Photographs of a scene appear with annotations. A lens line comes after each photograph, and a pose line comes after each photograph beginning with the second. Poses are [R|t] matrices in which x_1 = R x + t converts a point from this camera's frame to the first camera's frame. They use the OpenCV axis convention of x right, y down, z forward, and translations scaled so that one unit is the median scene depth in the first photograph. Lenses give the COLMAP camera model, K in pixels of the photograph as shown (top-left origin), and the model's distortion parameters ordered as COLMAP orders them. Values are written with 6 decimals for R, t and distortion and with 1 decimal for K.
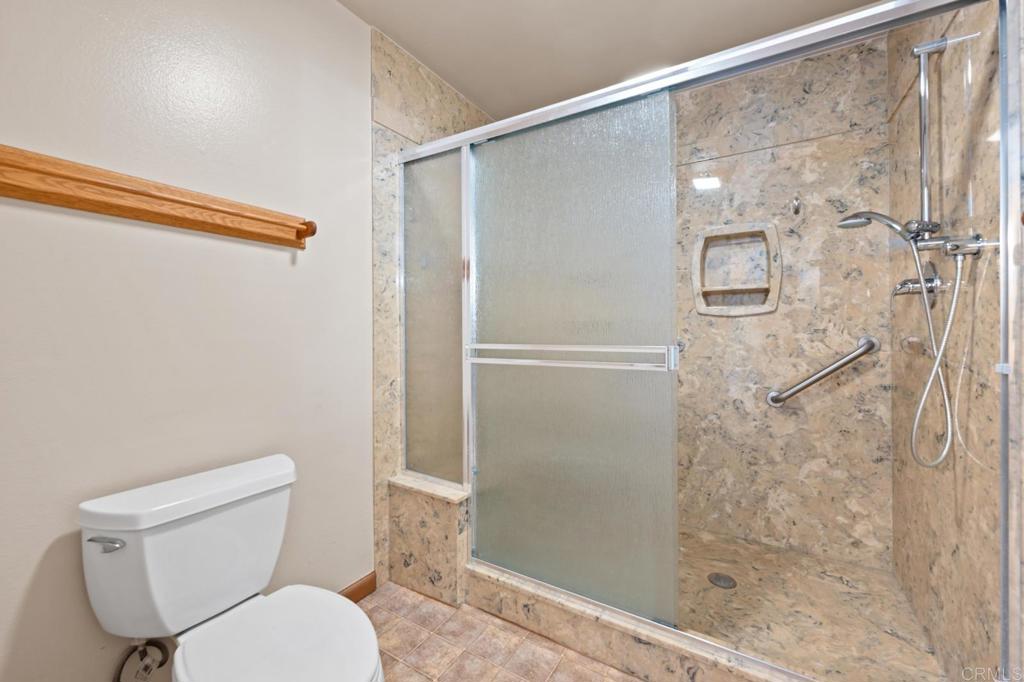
lens RADIAL K [[415.5, 0, 515.2], [0, 415.5, 330.5], [0, 0, 1]] dist [-0.000025, 0.000000]
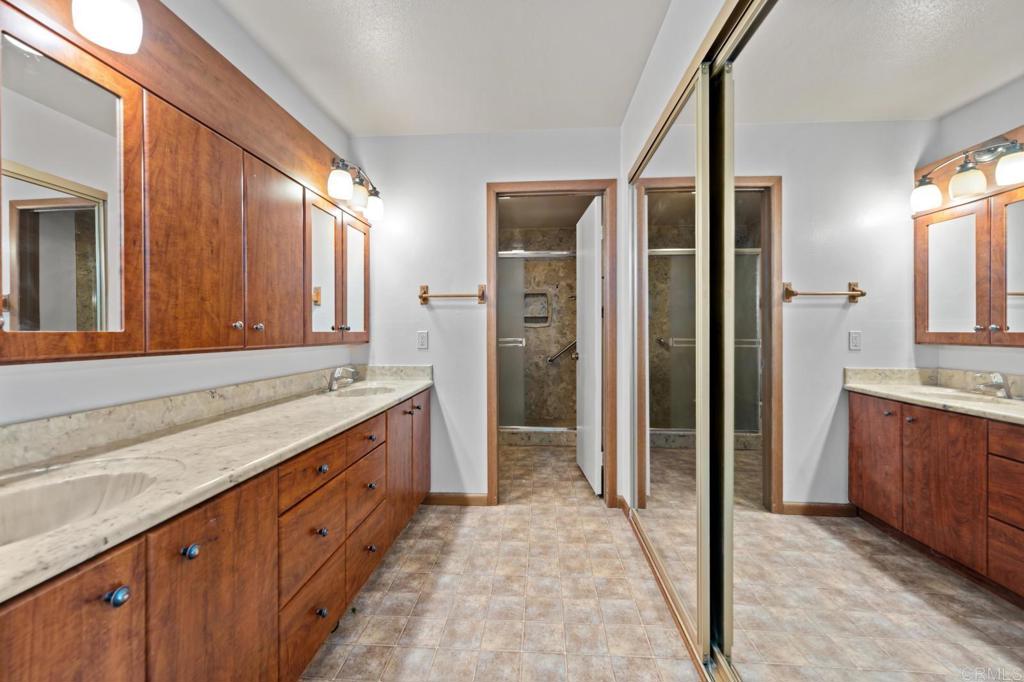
lens RADIAL K [[407.5, 0, 514.3], [0, 407.5, 336.1], [0, 0, 1]] dist [-0.000759, -0.000045]
pose [[0.886337, -0.002680, 0.463033, -0.712201], [-0.000984, 0.999970, 0.007671, -0.003242], [-0.463039, -0.007255, 0.886308, -1.092278]]
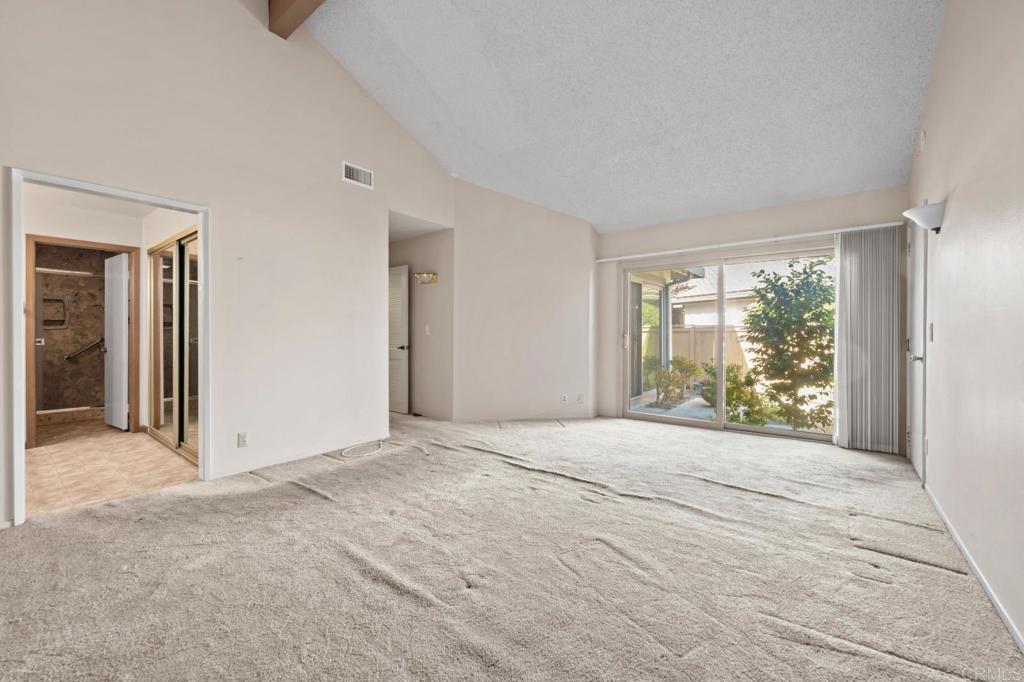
lens RADIAL K [[407.5, 0, 514.3], [0, 407.5, 336.1], [0, 0, 1]] dist [-0.000759, -0.000045]
pose [[0.116199, 0.002095, 0.993224, -1.838086], [-0.004239, 0.999990, -0.001613, -0.000203], [-0.993217, -0.004022, 0.116207, -2.435560]]
